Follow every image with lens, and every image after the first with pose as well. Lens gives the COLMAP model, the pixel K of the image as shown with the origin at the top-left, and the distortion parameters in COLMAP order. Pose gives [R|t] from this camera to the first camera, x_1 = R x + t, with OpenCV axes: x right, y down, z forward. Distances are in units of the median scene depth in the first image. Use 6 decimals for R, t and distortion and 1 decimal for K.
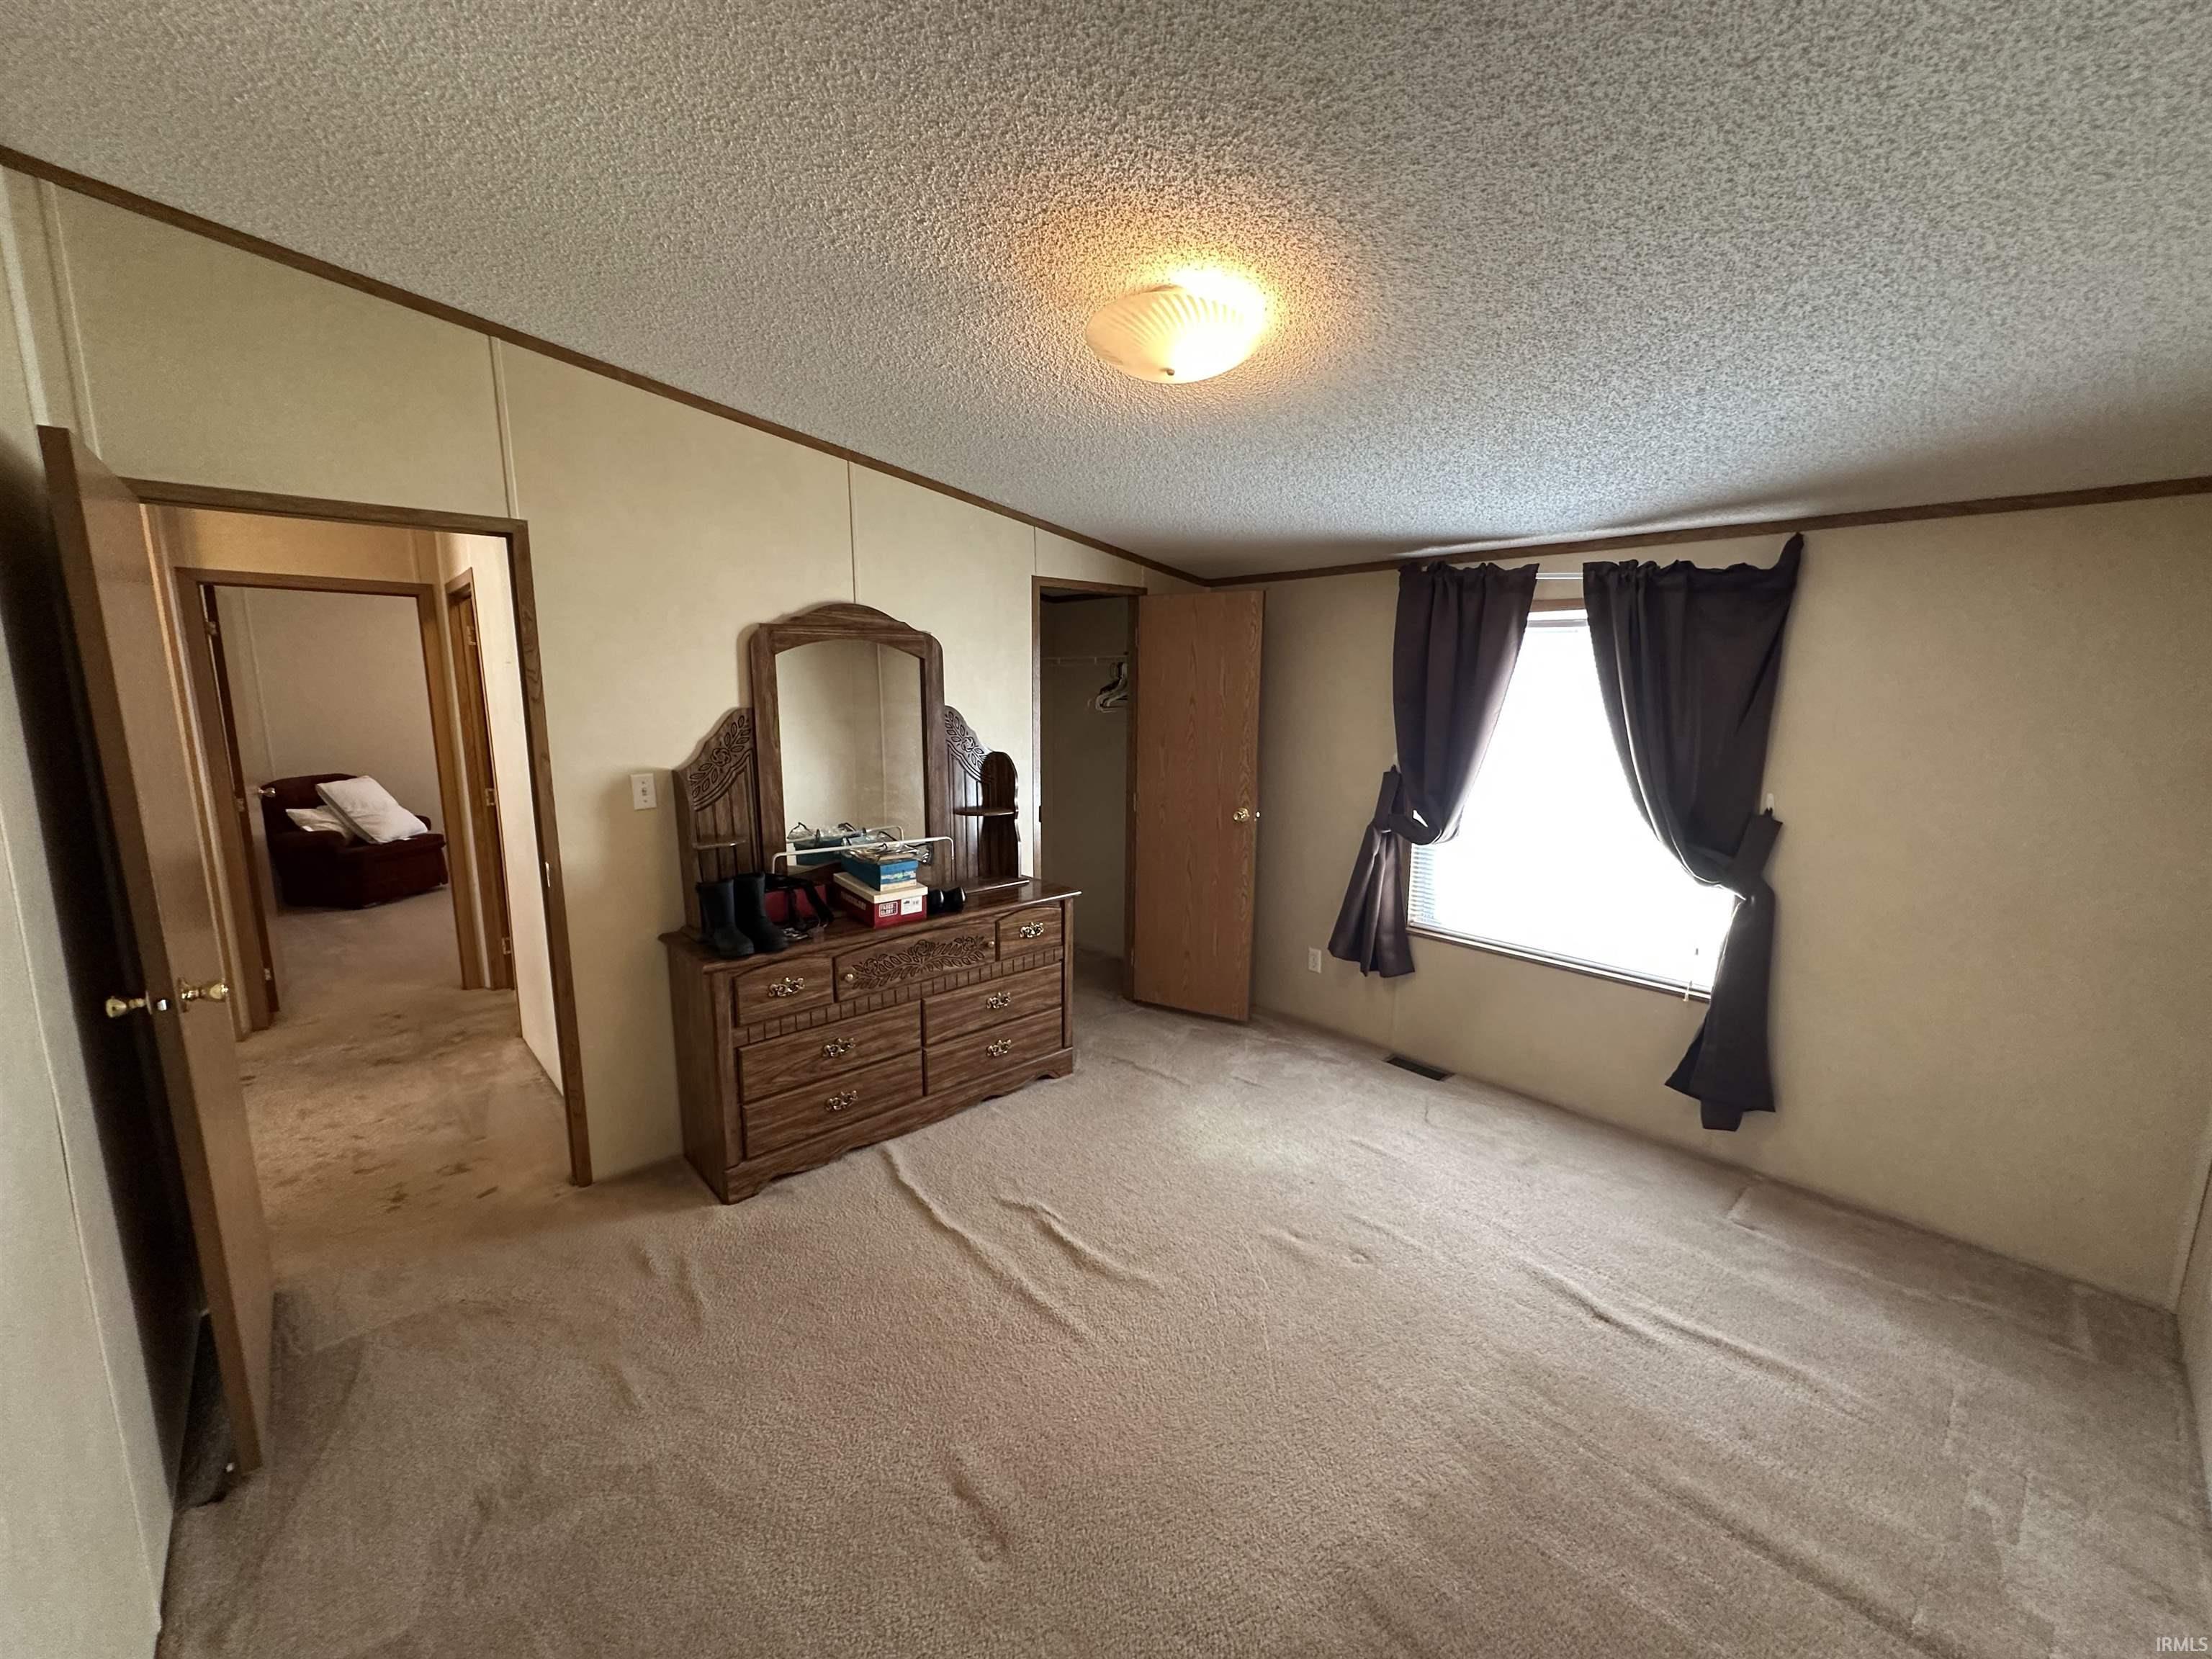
lens RADIAL K [[879.8, 0, 1105.5], [0, 879.8, 832.6], [0, 0, 1]] dist [-0.001203, -0.000259]
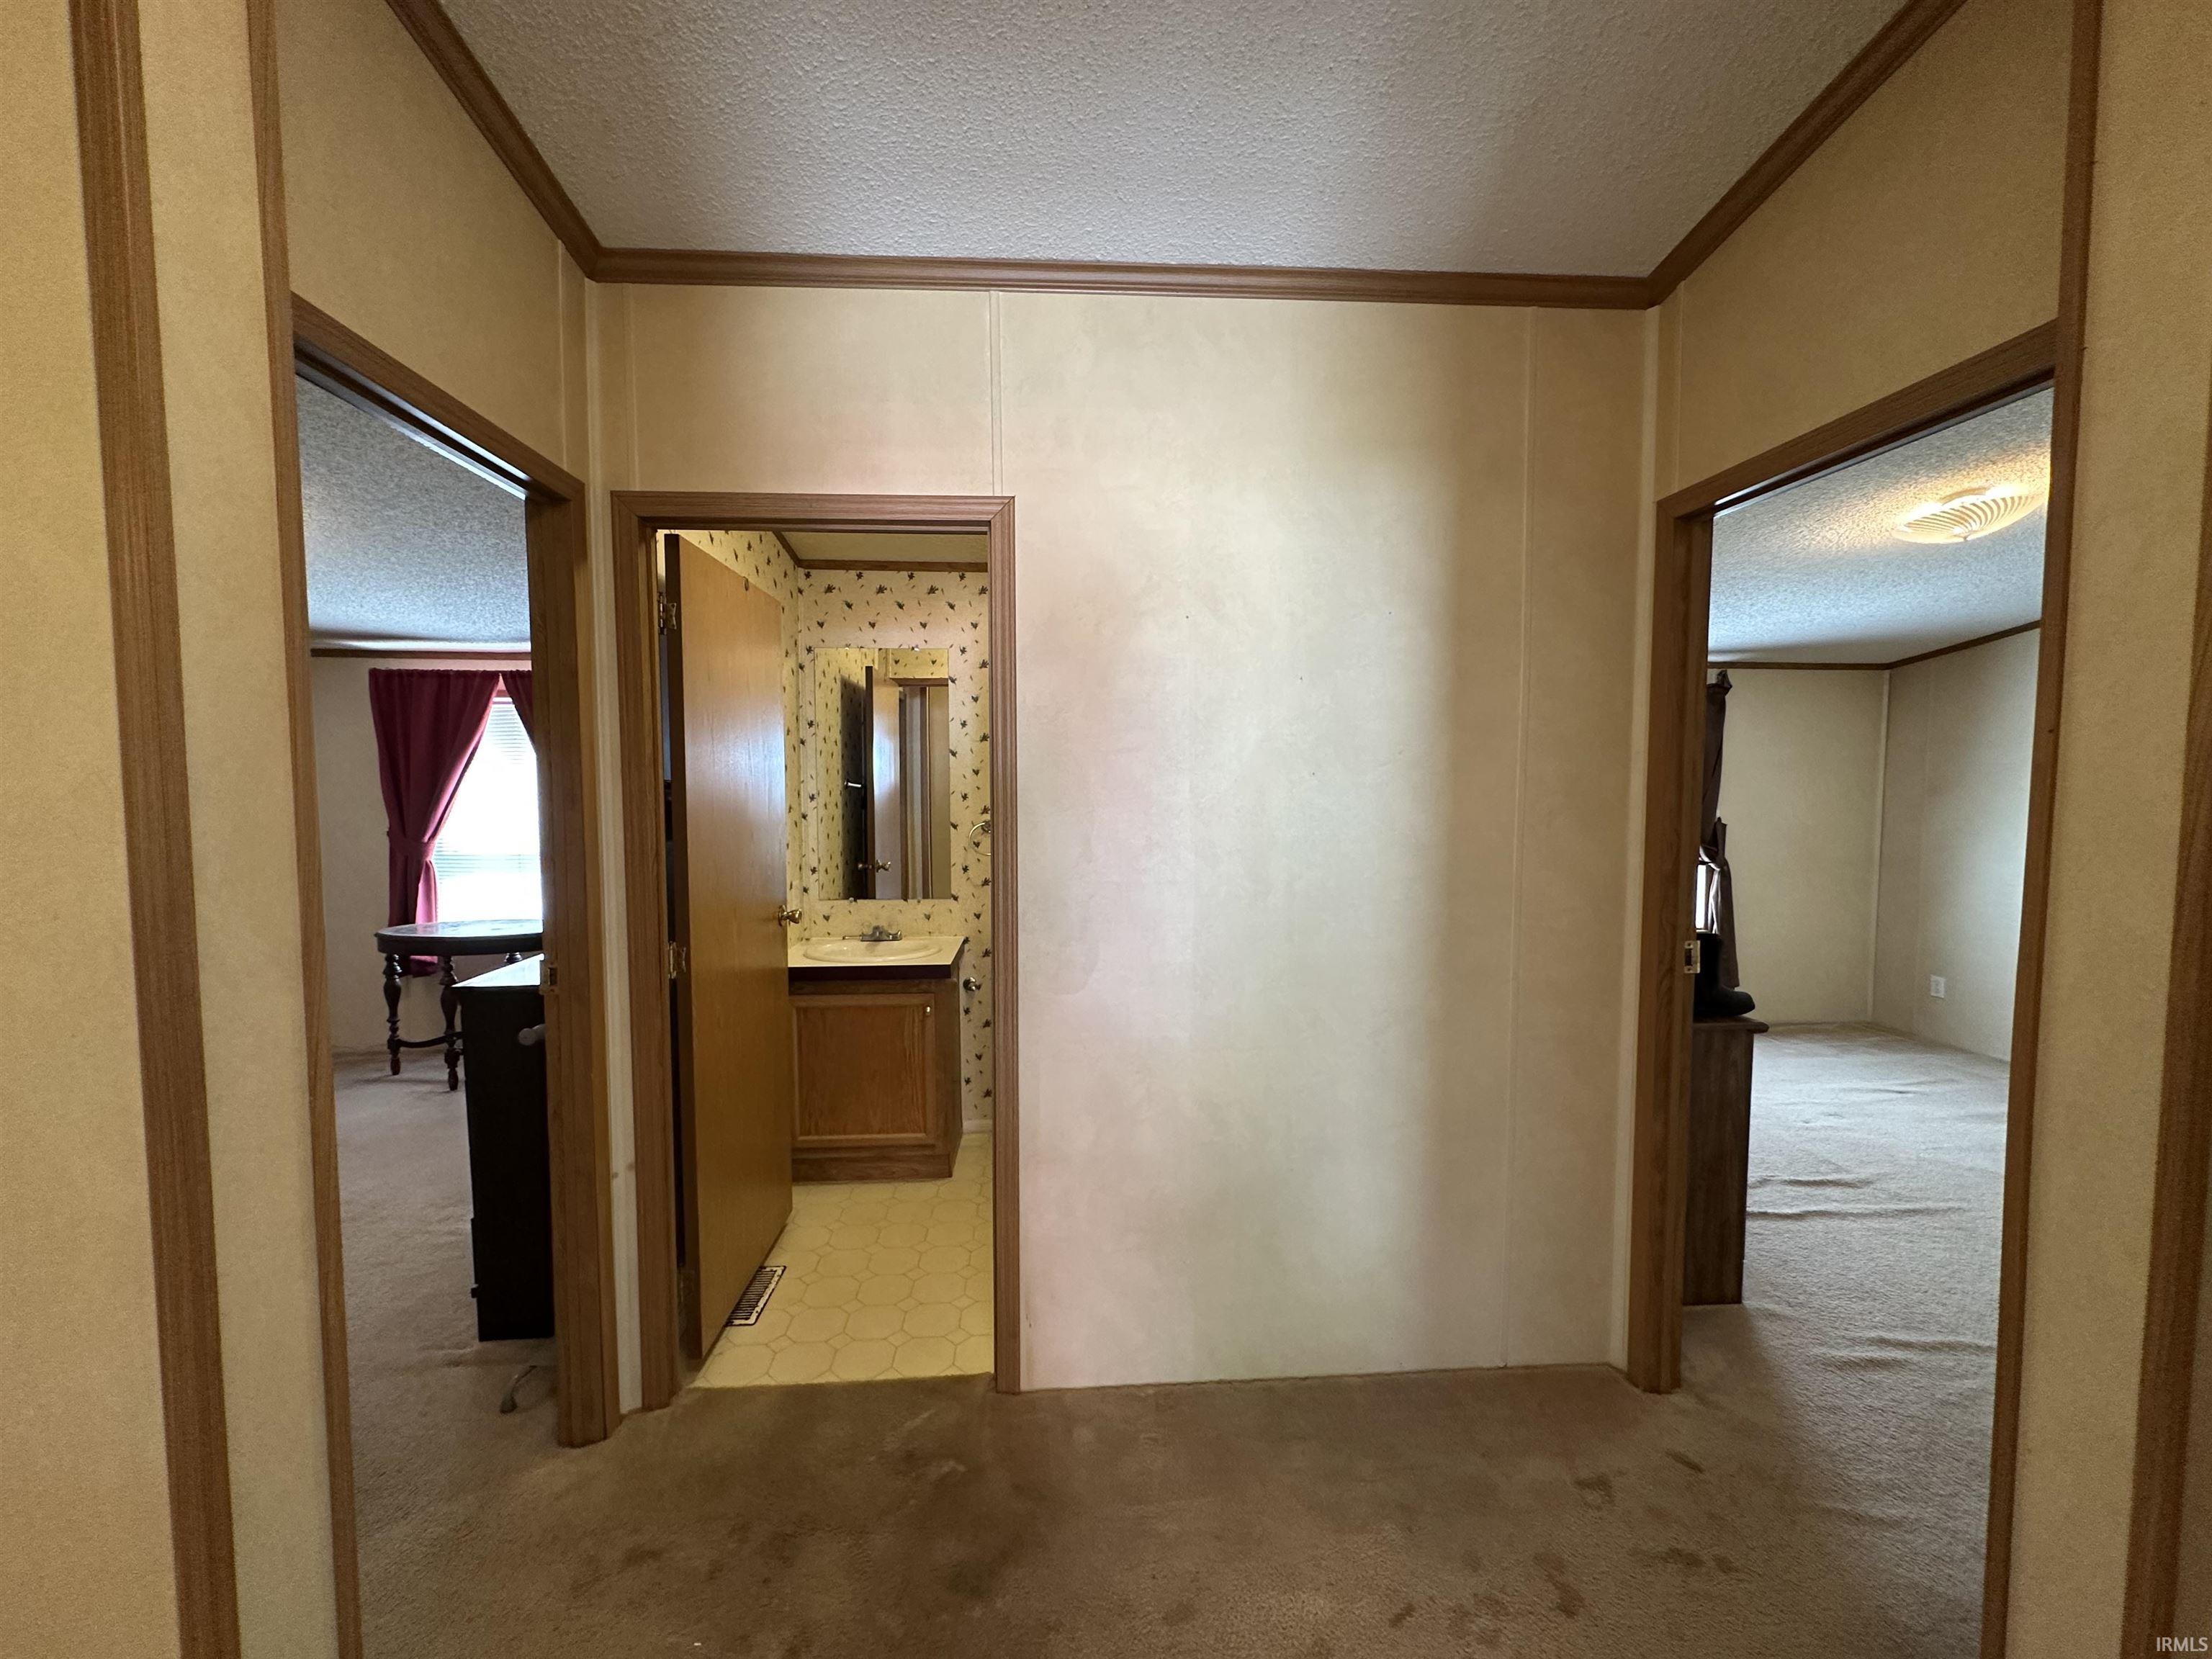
lens RADIAL K [[879.8, 0, 1105.5], [0, 879.8, 832.6], [0, 0, 1]] dist [-0.001203, -0.000259]
pose [[0.626357, -0.053807, 0.777677, -1.388449], [0.137938, 0.989523, -0.042634, -0.090051], [-0.767235, 0.133976, 0.627217, 0.806868]]
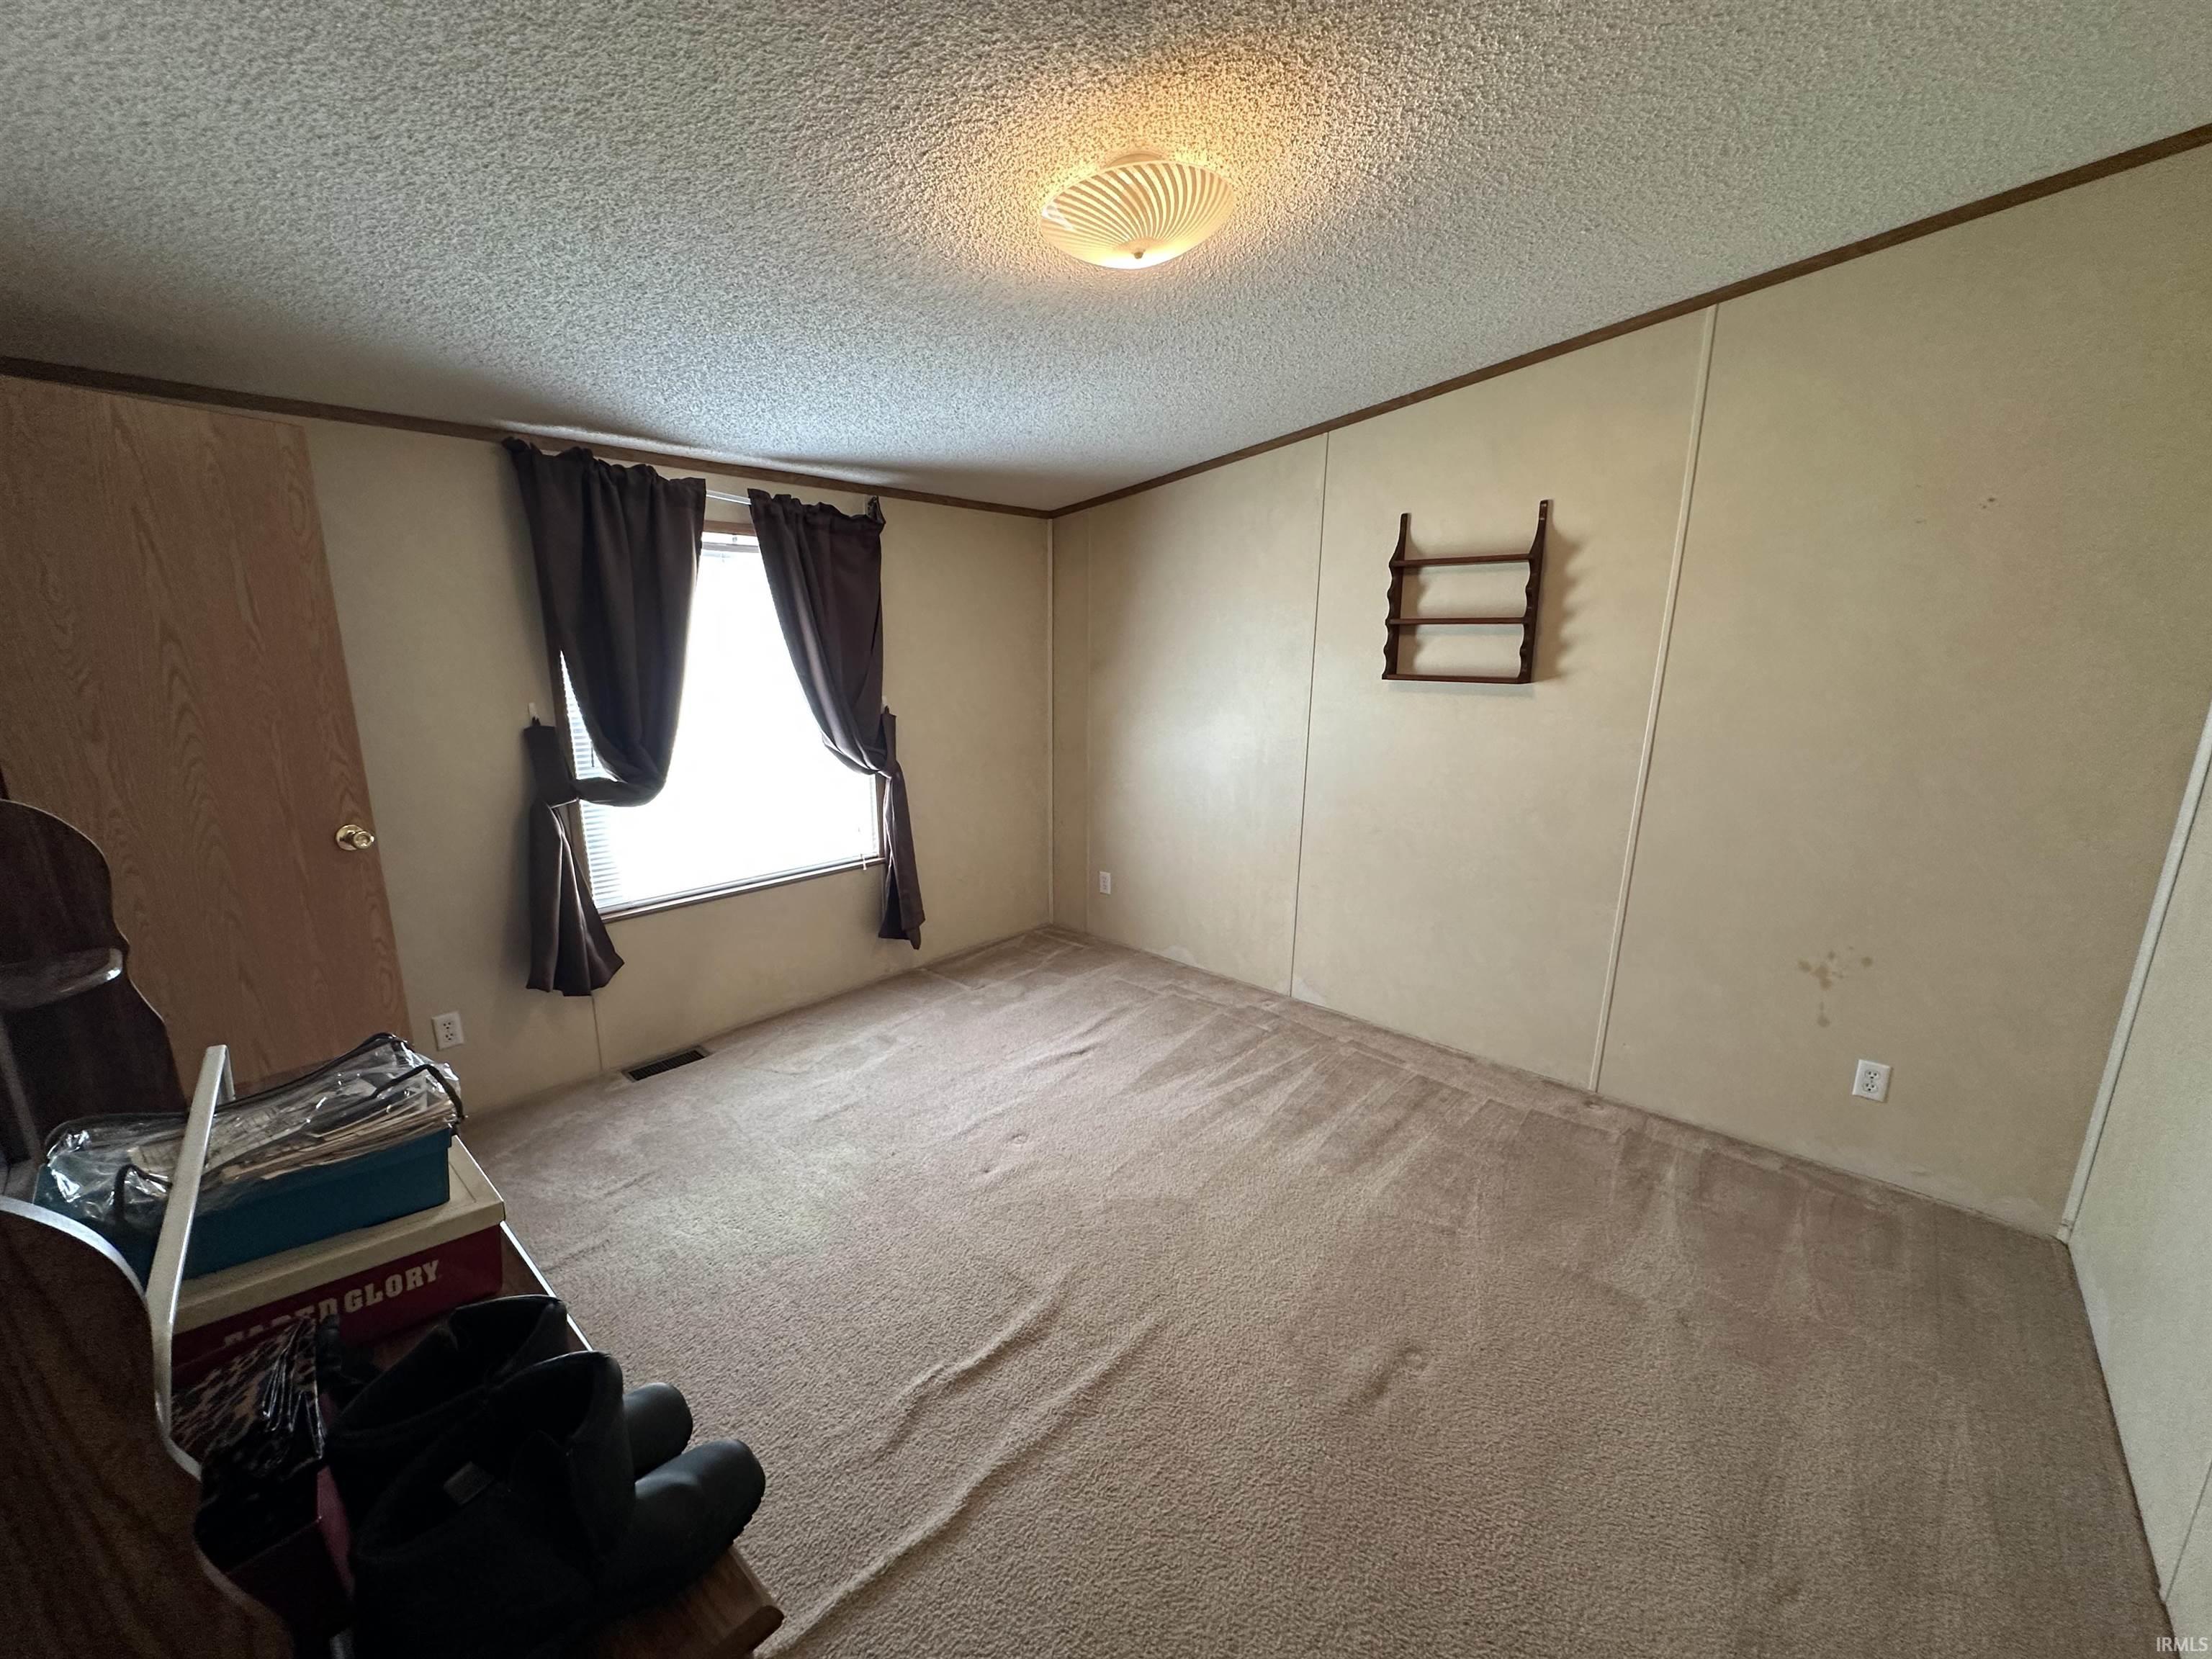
lens RADIAL K [[879.8, 0, 1105.5], [0, 879.8, 832.6], [0, 0, 1]] dist [-0.001203, -0.000259]
pose [[-0.101373, -0.233790, 0.966988, -0.592993], [0.156083, 0.956220, 0.247549, -0.119238], [-0.982528, 0.176025, -0.060444, 0.757518]]
